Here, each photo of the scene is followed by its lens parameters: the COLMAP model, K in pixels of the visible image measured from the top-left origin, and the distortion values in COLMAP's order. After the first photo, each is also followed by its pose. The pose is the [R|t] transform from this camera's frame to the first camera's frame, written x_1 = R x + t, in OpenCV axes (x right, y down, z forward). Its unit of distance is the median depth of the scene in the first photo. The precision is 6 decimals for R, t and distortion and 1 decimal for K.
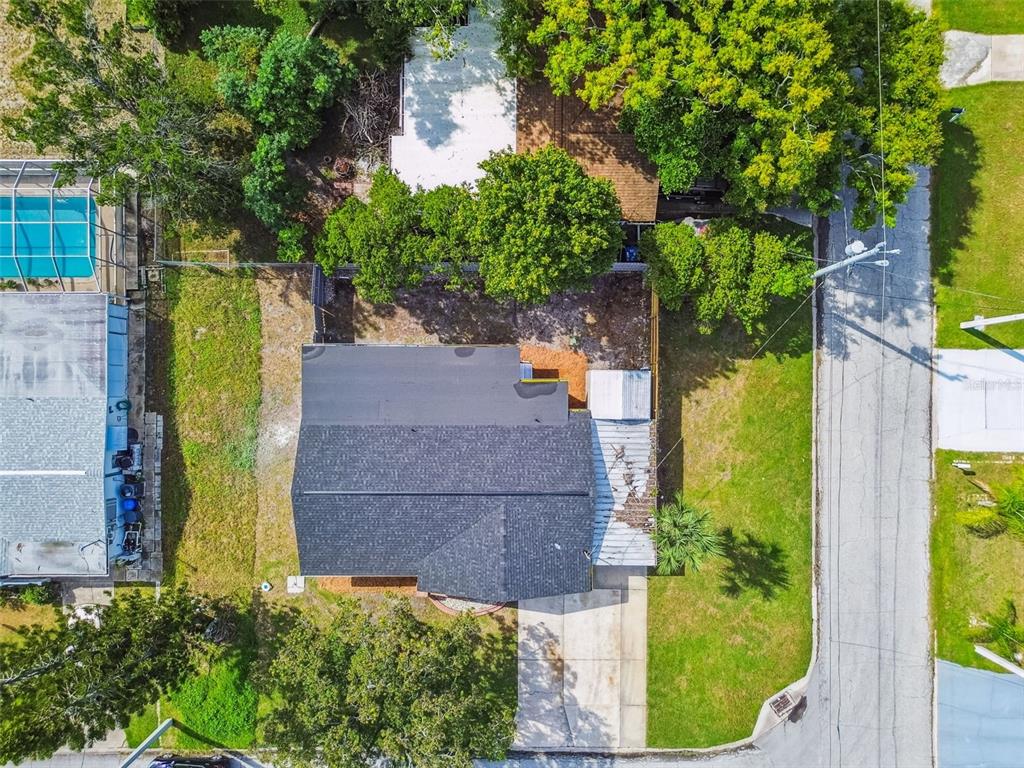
lens RADIAL K [[729.6, 0, 511.4], [0, 729.6, 378.0], [0, 0, 1]] dist [0.043485, -0.038717]
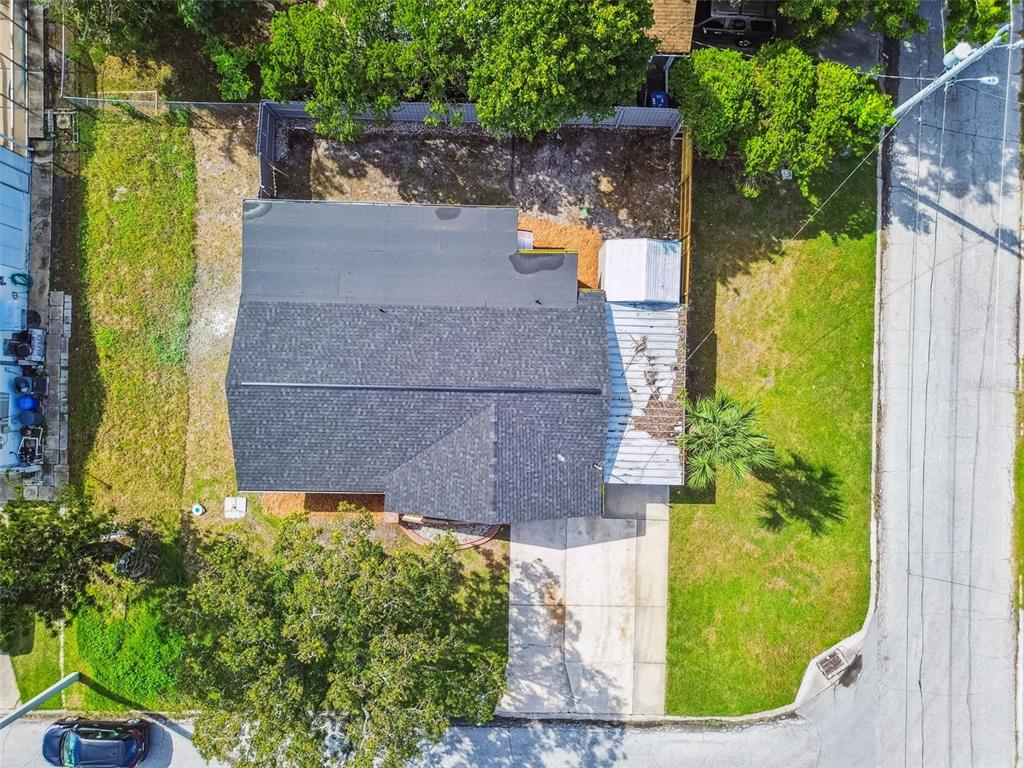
lens RADIAL K [[729.6, 0, 509.6], [0, 729.6, 380.7], [0, 0, 1]] dist [0.043485, -0.038717]
pose [[0.999829, 0.015657, 0.009878, -0.002296], [-0.015636, 0.999875, -0.002135, 0.138579], [-0.009910, 0.001980, 0.999949, 0.190099]]
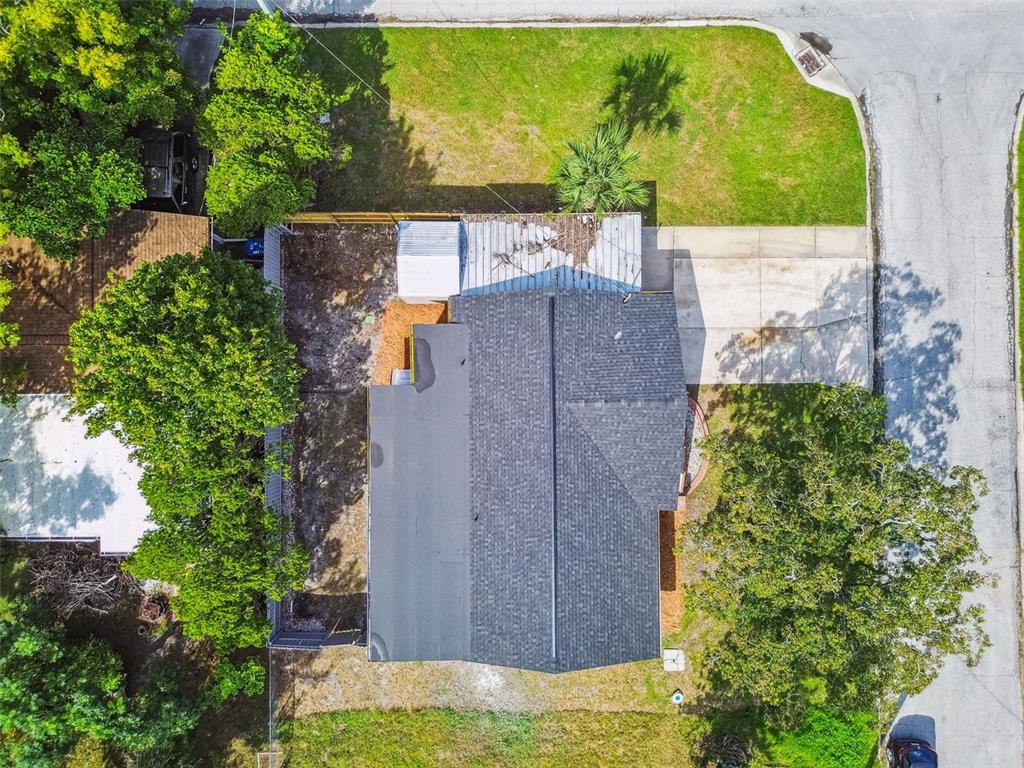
lens RADIAL K [[729.6, 0, 508.1], [0, 729.6, 386.5], [0, 0, 1]] dist [0.043485, -0.038717]
pose [[-0.012314, -0.999764, 0.017883, -0.005398], [0.999865, -0.012116, 0.011116, 0.093597], [-0.010897, 0.018017, 0.999778, 0.190495]]
